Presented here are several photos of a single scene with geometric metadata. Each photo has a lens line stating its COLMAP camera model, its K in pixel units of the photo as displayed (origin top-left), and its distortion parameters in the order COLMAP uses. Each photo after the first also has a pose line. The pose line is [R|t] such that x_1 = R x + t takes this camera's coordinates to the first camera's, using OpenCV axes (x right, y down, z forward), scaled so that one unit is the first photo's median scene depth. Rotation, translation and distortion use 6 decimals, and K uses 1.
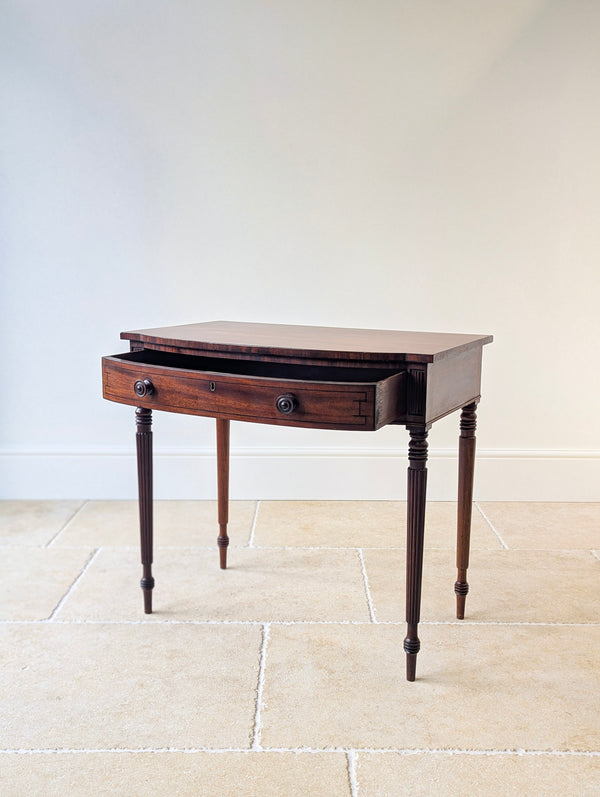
lens RADIAL K [[741.0, 0, 299.0], [0, 741.0, 387.4], [0, 0, 1]] dist [0.005092, 0.014121]
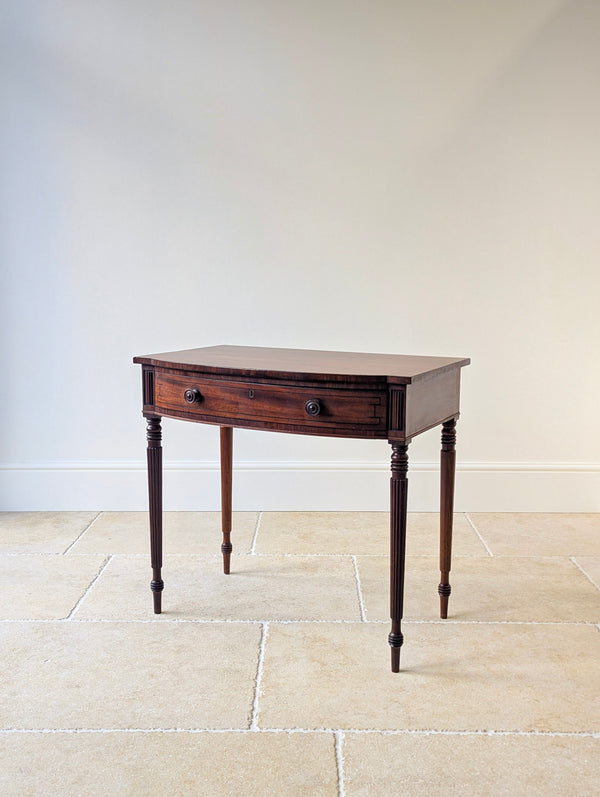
lens RADIAL K [[729.5, 0, 294.8], [0, 729.5, 382.1], [0, 0, 1]] dist [0.009648, -0.003340]
pose [[0.999870, -0.004603, -0.015423, 0.019444], [0.004113, 0.999490, -0.031656, -0.001258], [0.015561, 0.031589, 0.999380, -0.096480]]
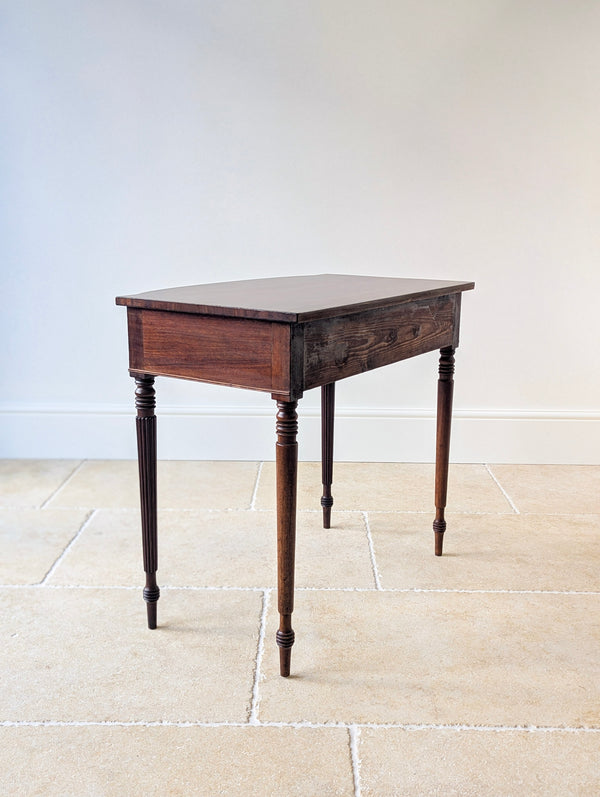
lens RADIAL K [[744.0, 0, 303.9], [0, 744.0, 395.2], [0, 0, 1]] dist [0.005065, 0.011112]
pose [[0.999975, 0.006341, -0.003070, 0.005874], [-0.006126, 0.997822, 0.065679, 0.003911], [0.003480, -0.065659, 0.997836, 0.062026]]
